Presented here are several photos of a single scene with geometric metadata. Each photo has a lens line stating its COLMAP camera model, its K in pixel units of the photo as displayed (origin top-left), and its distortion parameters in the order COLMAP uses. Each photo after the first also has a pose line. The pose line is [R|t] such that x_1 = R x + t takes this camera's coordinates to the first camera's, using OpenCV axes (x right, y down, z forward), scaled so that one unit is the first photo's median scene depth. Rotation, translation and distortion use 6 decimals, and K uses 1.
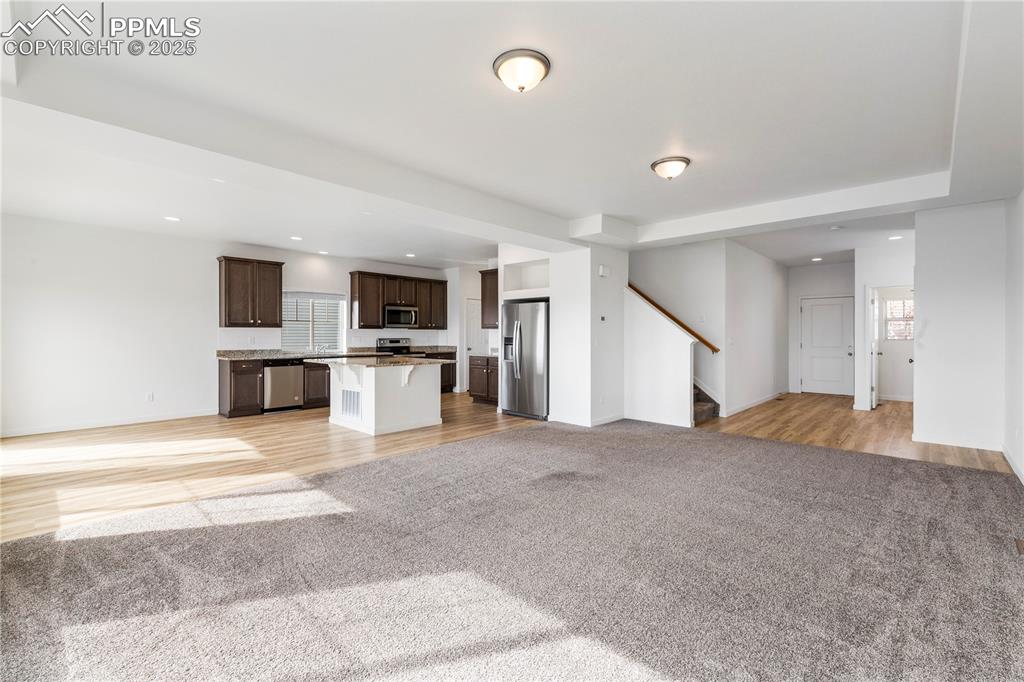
lens RADIAL K [[446.6, 0, 514.1], [0, 446.6, 335.8], [0, 0, 1]] dist [0.001842, 0.000278]
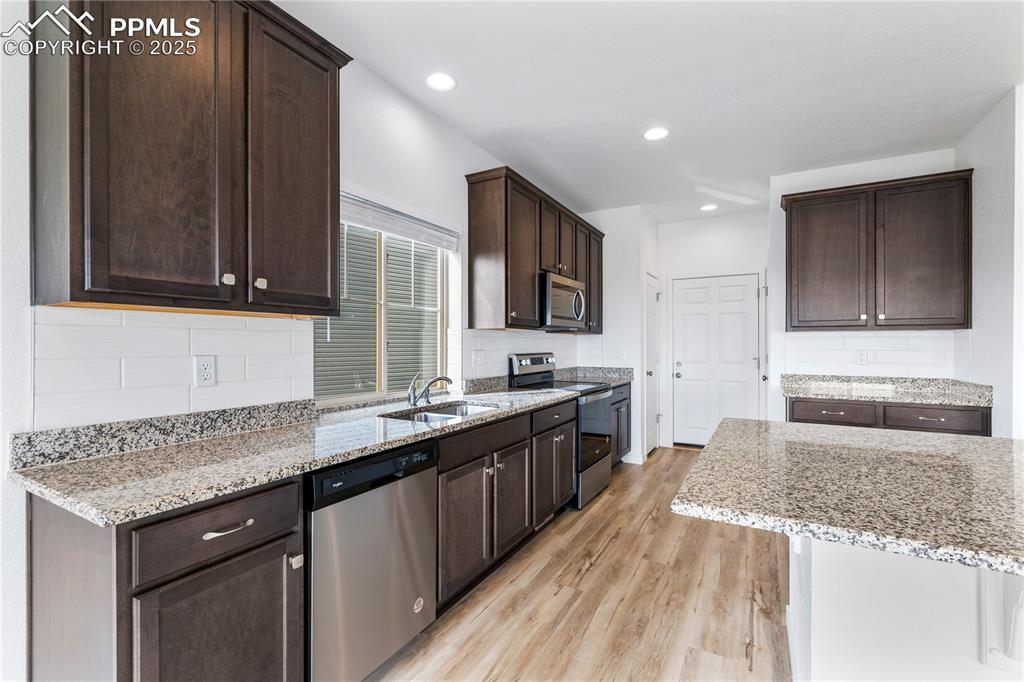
lens RADIAL K [[444.7, 0, 511.7], [0, 444.7, 342.5], [0, 0, 1]] dist [0.000266, -0.000128]
pose [[0.972037, 0.000805, 0.234826, -0.465120], [0.000654, 0.999981, -0.006132, -0.002151], [-0.234827, 0.006114, 0.972018, 0.706908]]
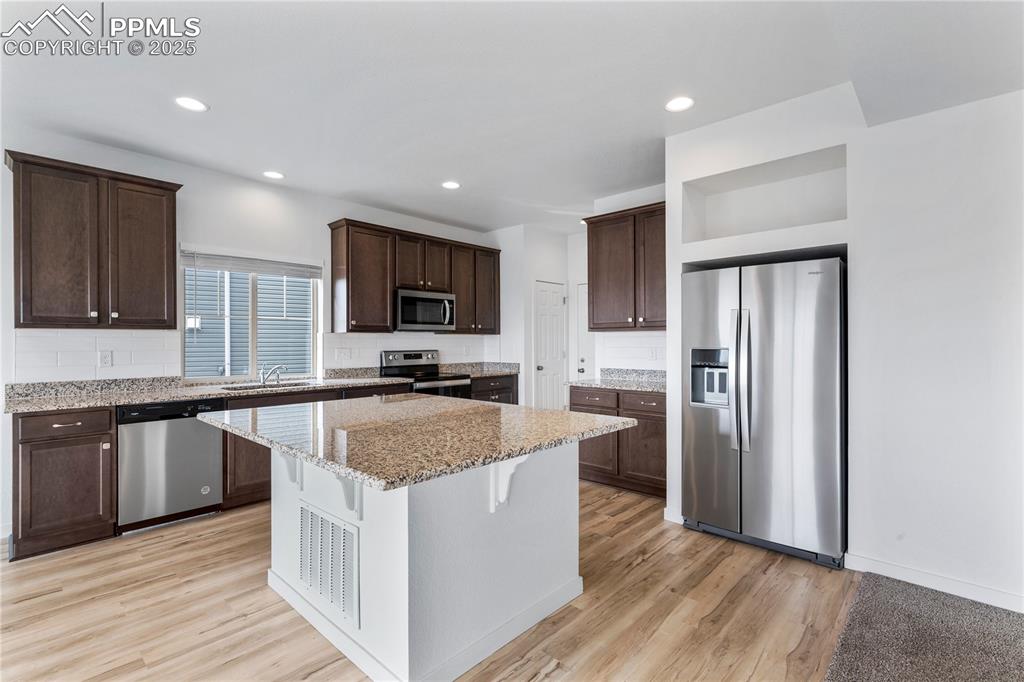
lens RADIAL K [[469.6, 0, 512.0], [0, 469.6, 341.0], [0, 0, 1]] dist [0.001331, 0.000802]
pose [[0.999974, -0.004381, 0.005655, -0.177772], [0.004411, 0.999976, -0.005357, -0.002608], [-0.005632, 0.005381, 0.999970, 0.505305]]
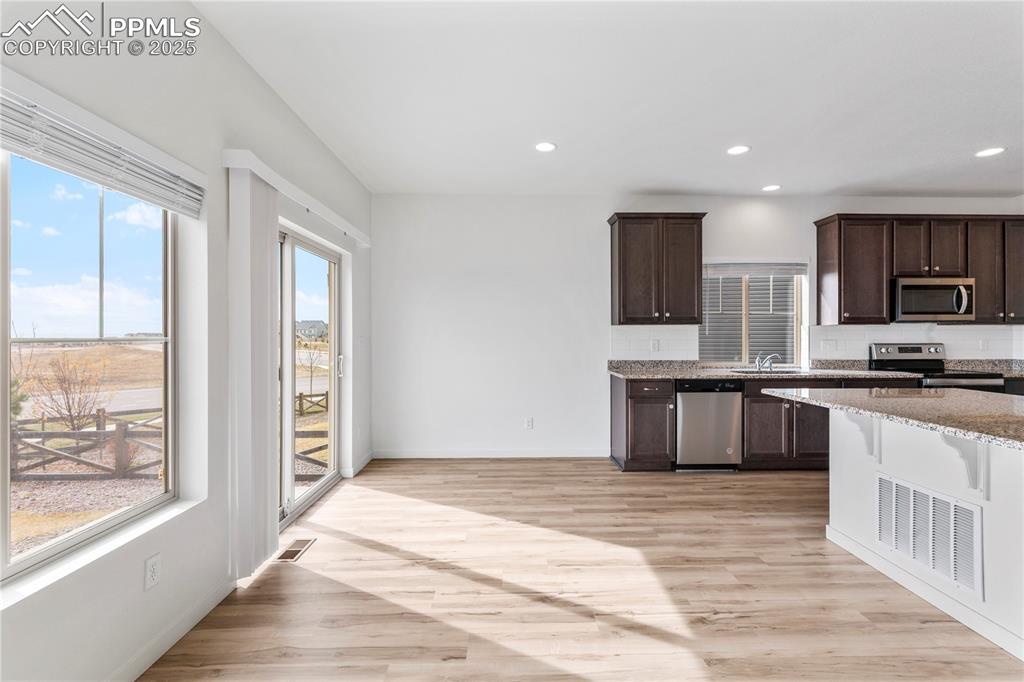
lens RADIAL K [[452.4, 0, 514.3], [0, 452.4, 336.4], [0, 0, 1]] dist [-0.001171, -0.000084]
pose [[0.700426, -0.000321, -0.713725, -0.257723], [-0.000078, 1.000000, -0.000526, -0.001951], [0.713725, 0.000424, 0.700426, 0.391533]]
